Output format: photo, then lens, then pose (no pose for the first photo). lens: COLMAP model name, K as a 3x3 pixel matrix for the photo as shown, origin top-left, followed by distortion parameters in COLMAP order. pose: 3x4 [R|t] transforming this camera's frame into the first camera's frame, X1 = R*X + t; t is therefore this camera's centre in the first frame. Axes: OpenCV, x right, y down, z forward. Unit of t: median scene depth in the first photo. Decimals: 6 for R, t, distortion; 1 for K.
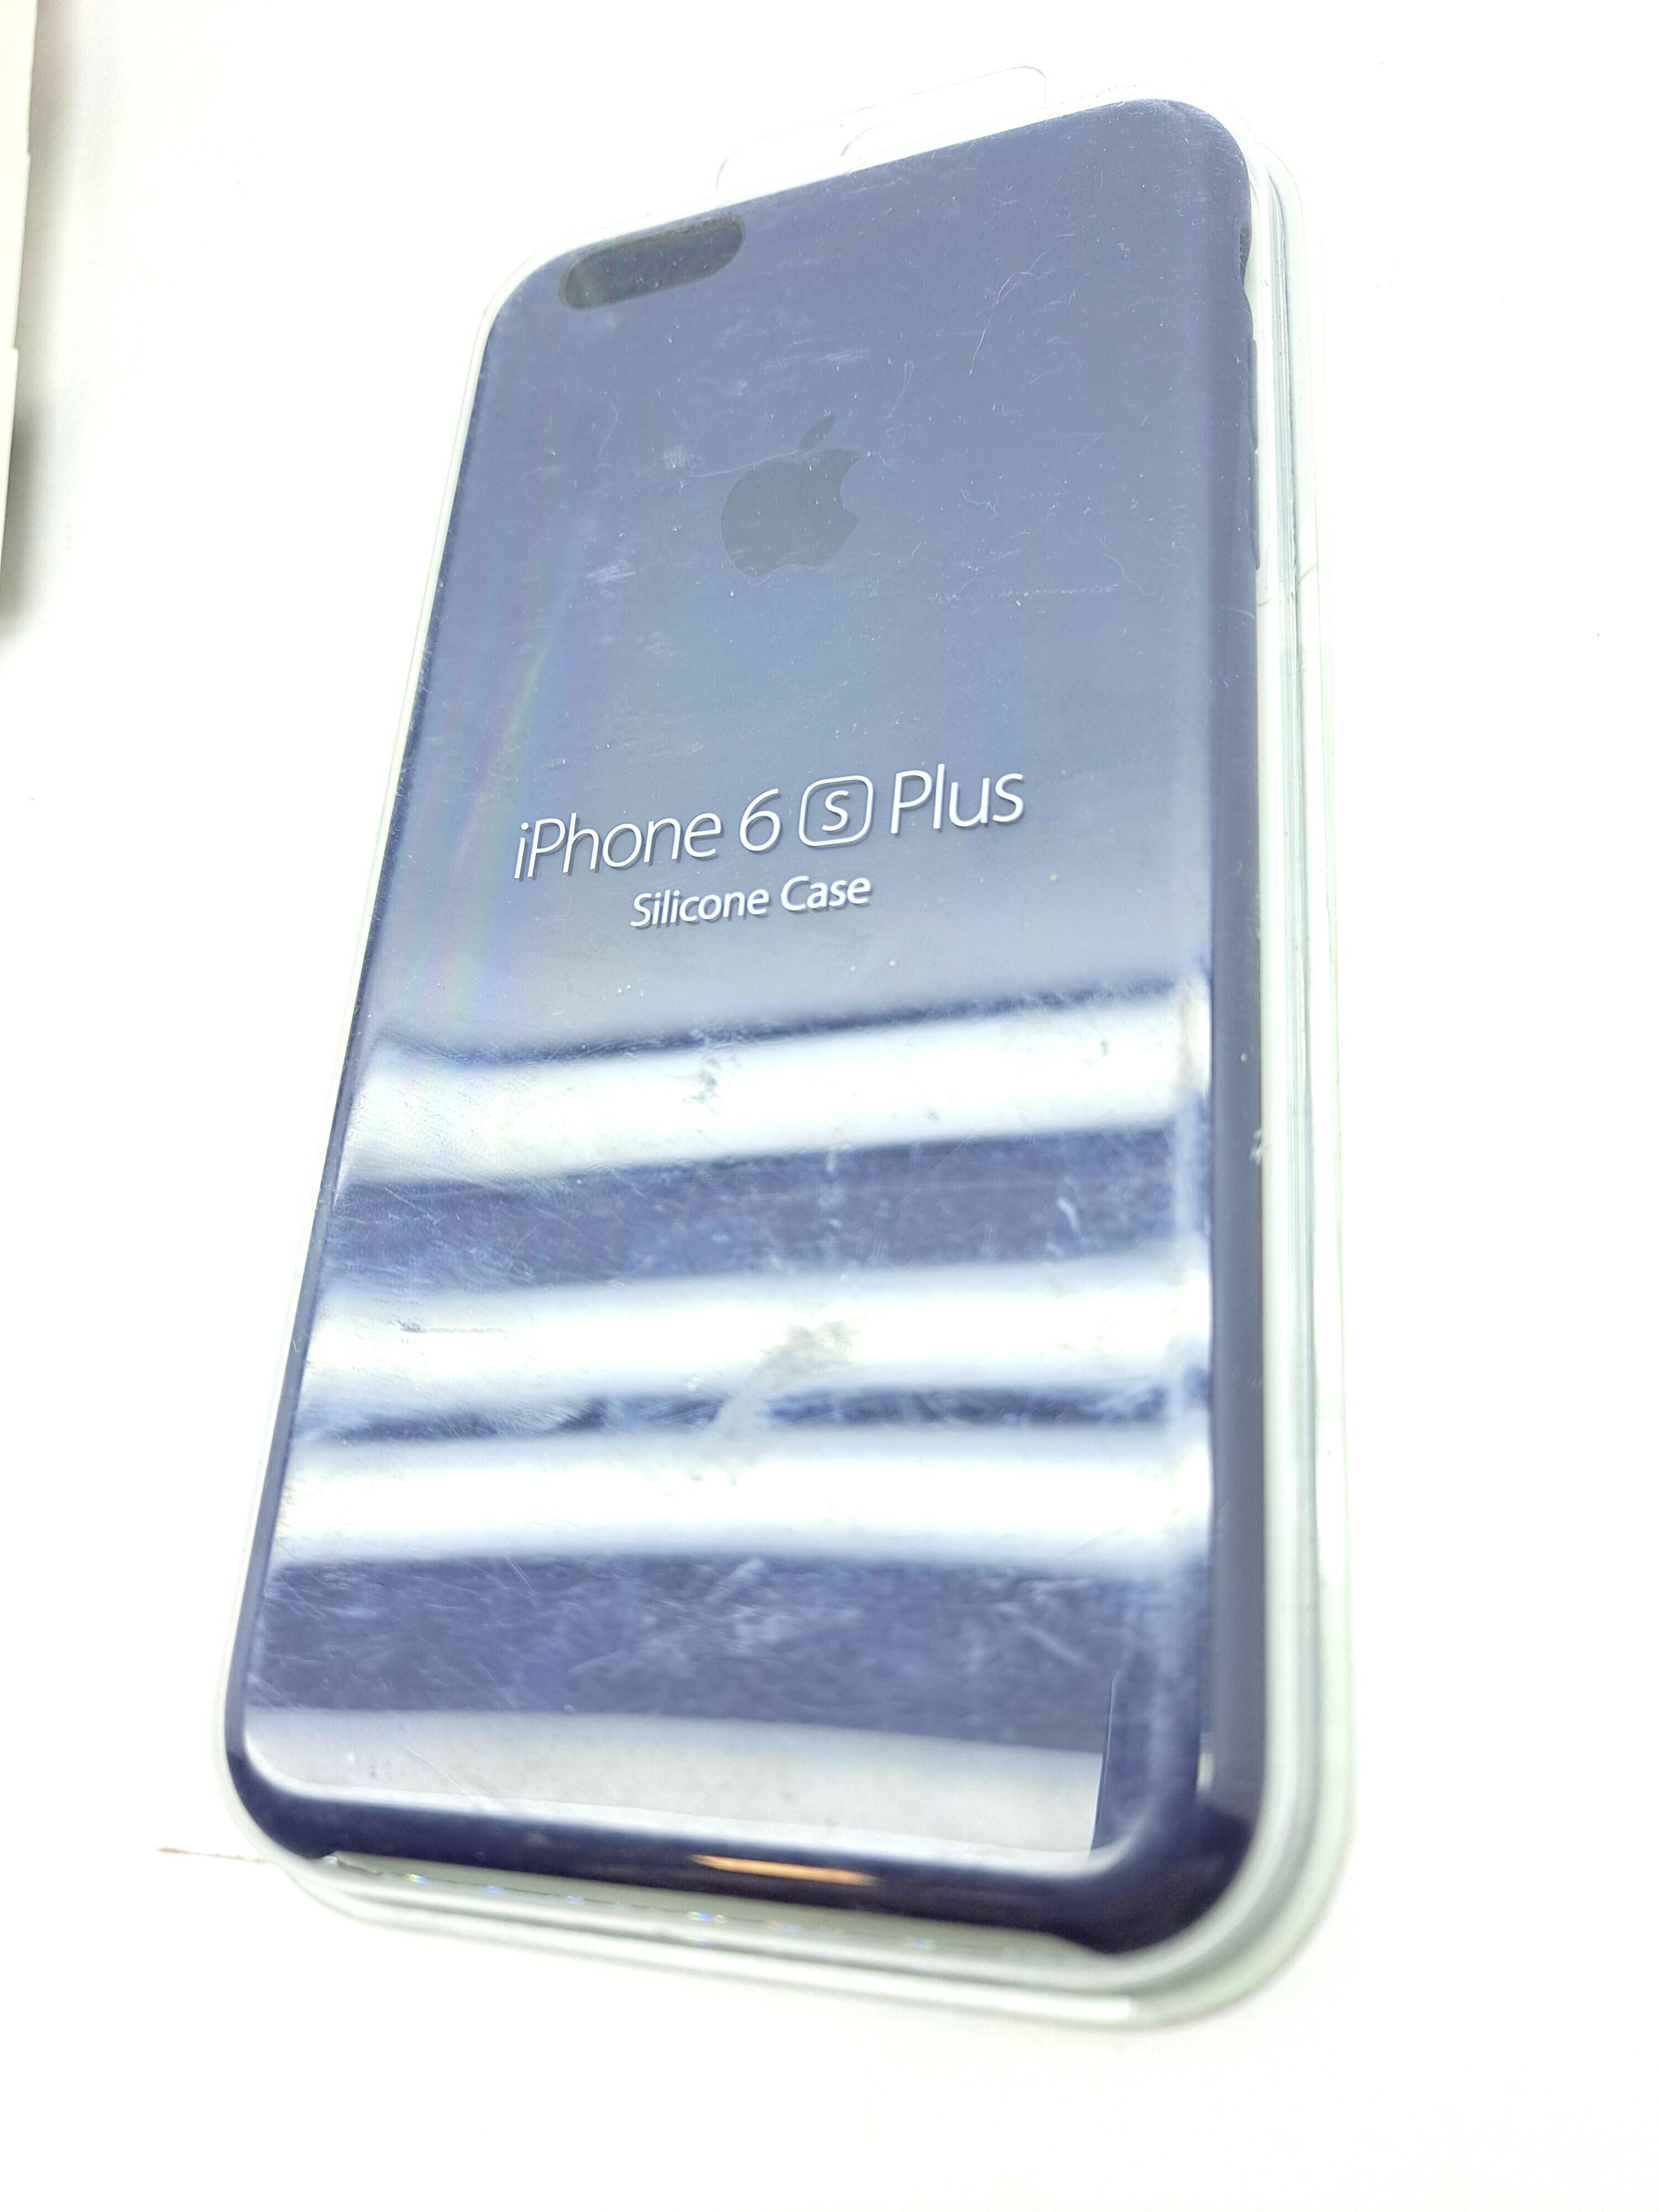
lens RADIAL K [[1631.4, 0, 829.5], [0, 1631.4, 1106.0], [0, 0, 1]] dist [-0.003712, -0.007482]
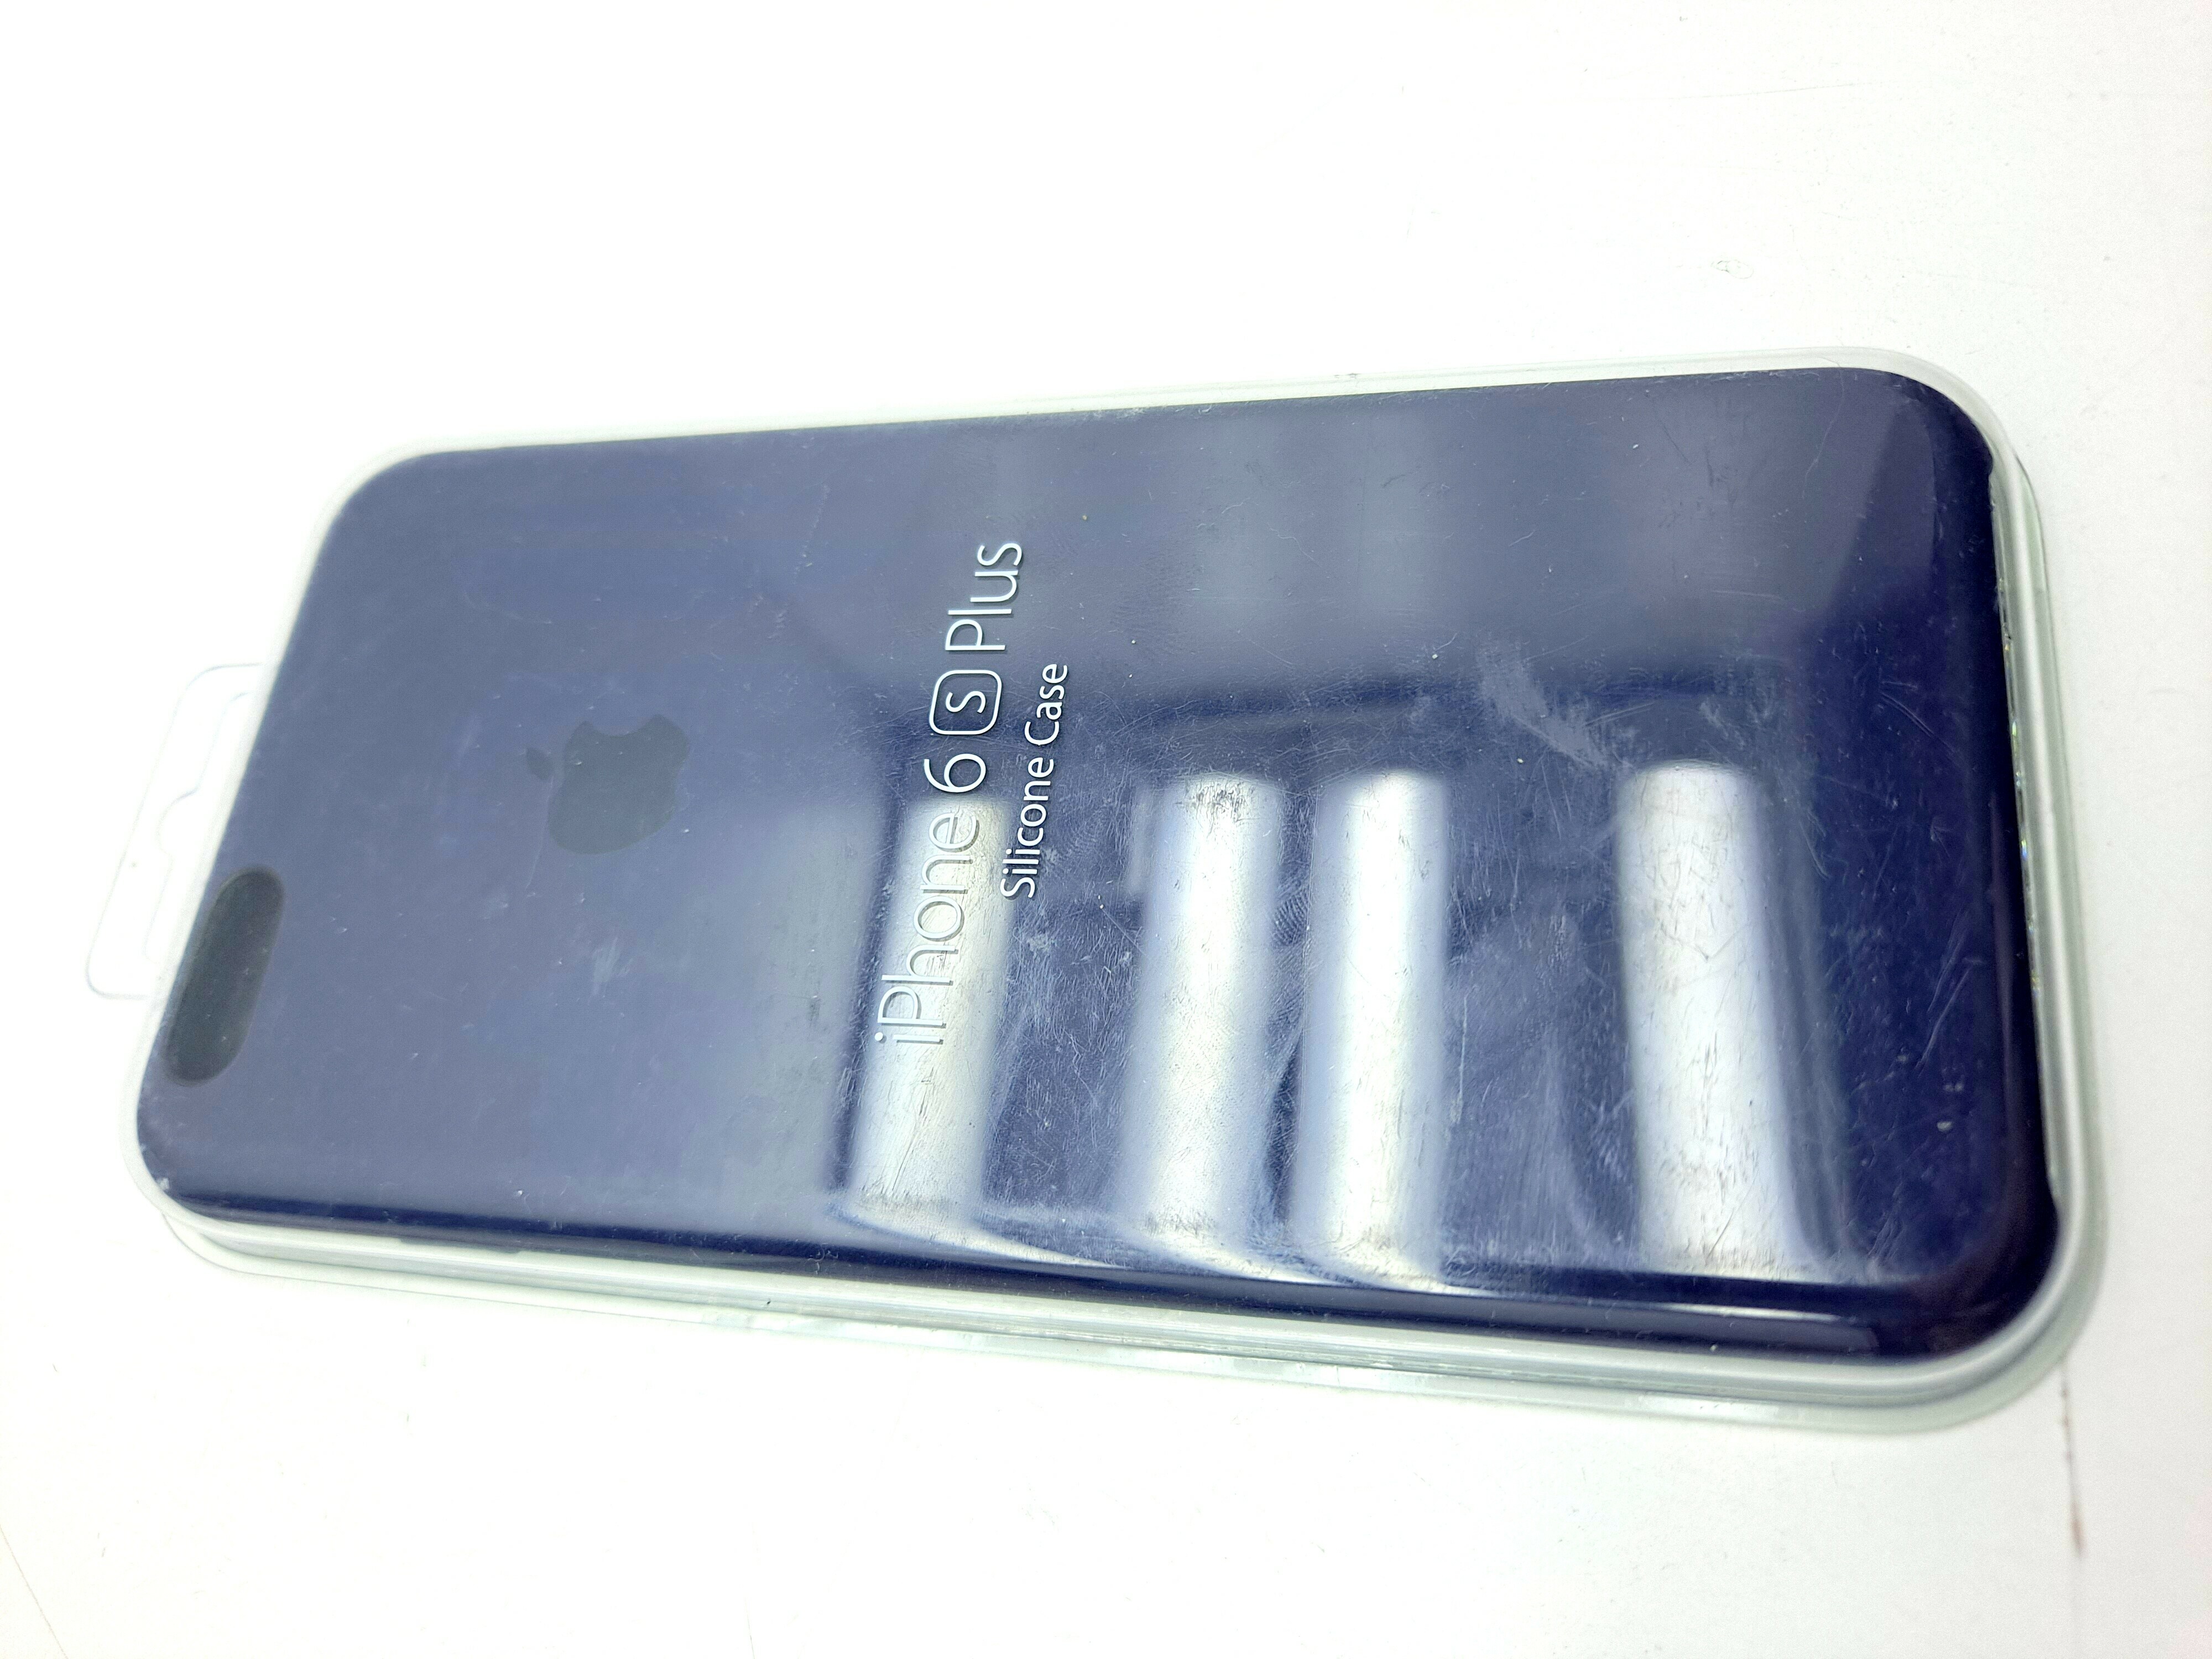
lens RADIAL K [[1631.4, 0, 1106.7], [0, 1631.4, 834.4], [0, 0, 1]] dist [-0.003712, -0.007482]
pose [[0.134256, -0.739322, 0.659832, -0.770633], [0.978294, 0.204951, 0.030589, -0.110873], [-0.157849, 0.641403, 0.750790, 0.260564]]
